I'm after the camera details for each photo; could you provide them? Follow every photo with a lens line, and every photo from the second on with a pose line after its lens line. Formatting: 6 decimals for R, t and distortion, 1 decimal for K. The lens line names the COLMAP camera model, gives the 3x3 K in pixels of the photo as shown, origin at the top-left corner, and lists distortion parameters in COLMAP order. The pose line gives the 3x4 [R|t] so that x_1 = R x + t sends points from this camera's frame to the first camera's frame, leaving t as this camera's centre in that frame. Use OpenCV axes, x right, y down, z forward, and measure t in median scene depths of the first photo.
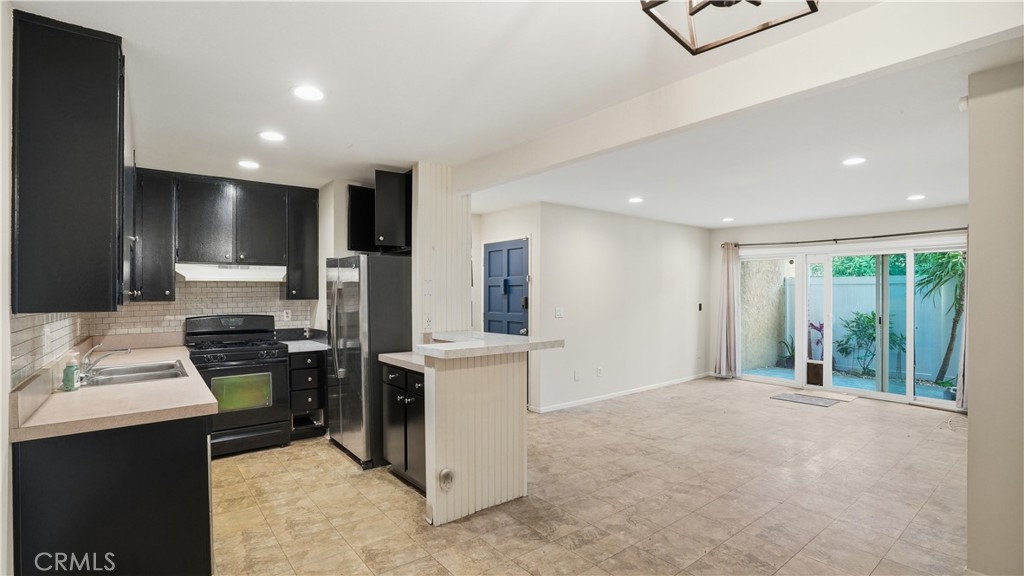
lens RADIAL K [[467.5, 0, 515.1], [0, 467.5, 297.5], [0, 0, 1]] dist [-0.037629, 0.010656]
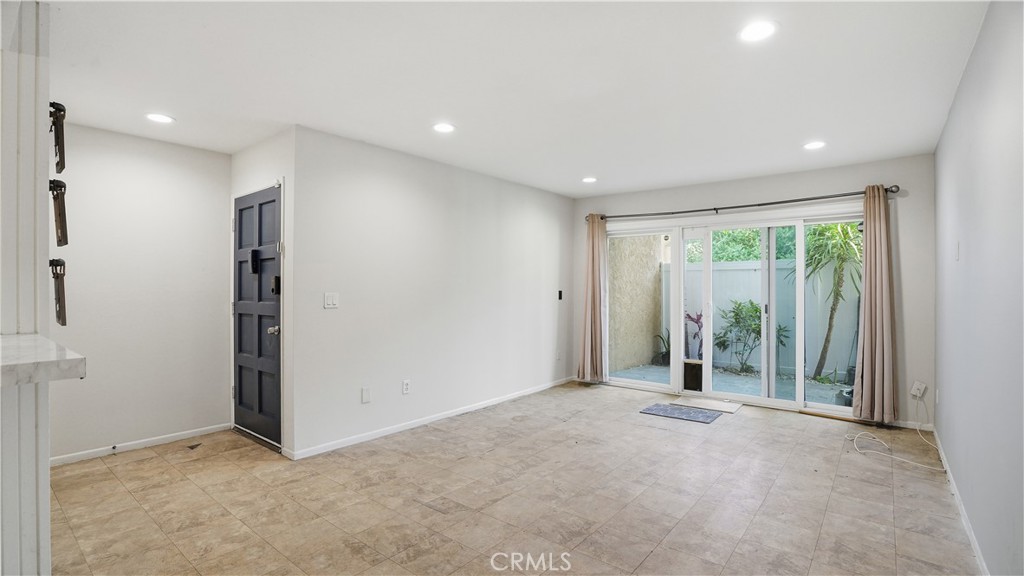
lens RADIAL K [[467.5, 0, 506.1], [0, 467.5, 290.1], [0, 0, 1]] dist [-0.037629, 0.010656]
pose [[0.979980, -0.000998, 0.199092, 0.251595], [0.001914, 0.999988, -0.004409, 0.026361], [-0.199085, 0.004702, 0.979971, 0.400051]]
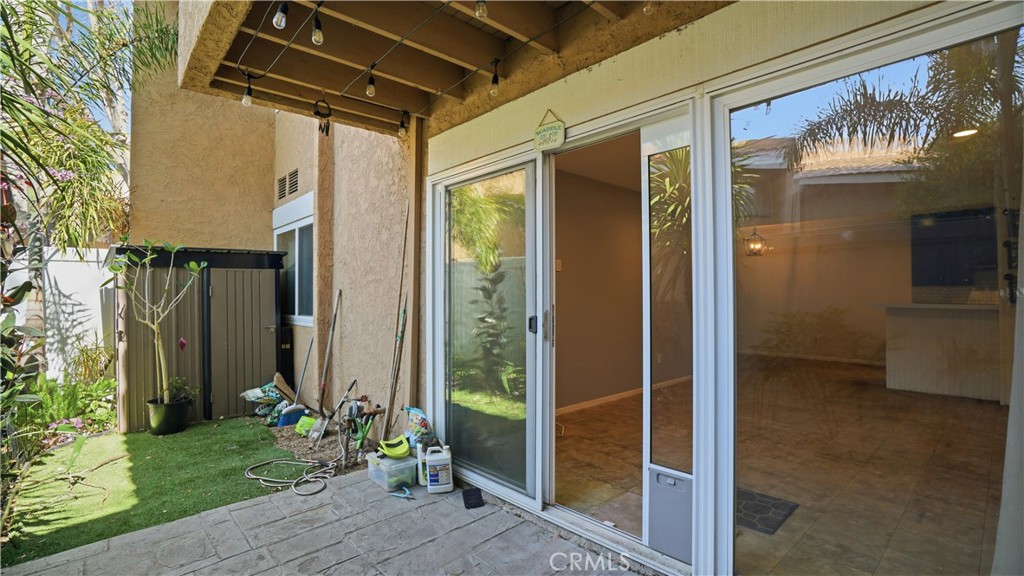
lens RADIAL K [[467.5, 0, 510.8], [0, 467.5, 289.3], [0, 0, 1]] dist [-0.037629, 0.010656]
pose [[-0.997870, 0.003153, -0.065158, 1.145364], [0.003781, 0.999948, -0.009523, 0.031957], [0.065125, -0.009749, -0.997830, 1.911239]]
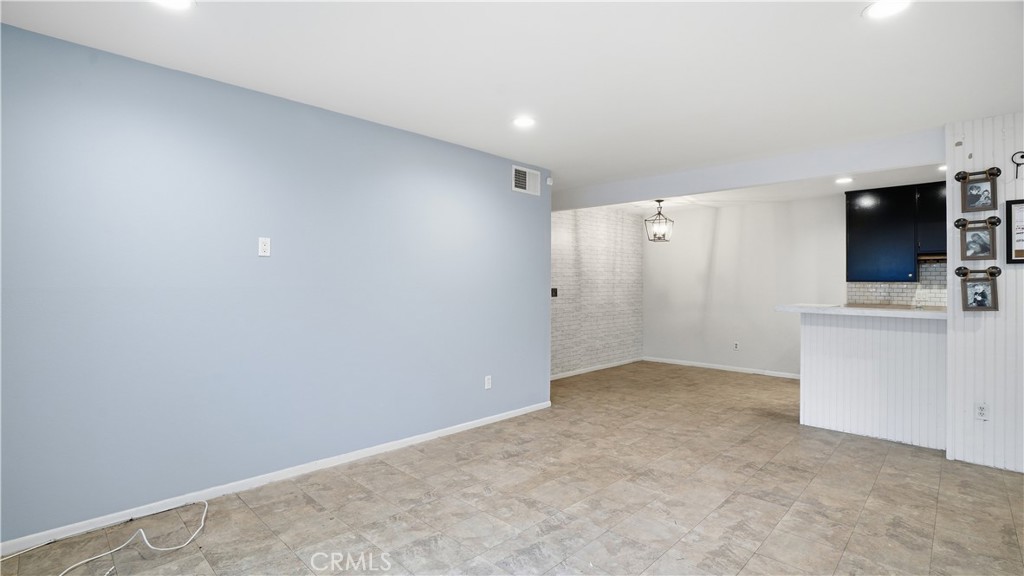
lens RADIAL K [[467.5, 0, 511.1], [0, 467.5, 273.0], [0, 0, 1]] dist [-0.037629, 0.010656]
pose [[-0.992906, -0.010419, -0.118441, 0.709715], [-0.008557, 0.999832, -0.016225, 0.015844], [0.118590, -0.015097, -0.992829, 1.560789]]
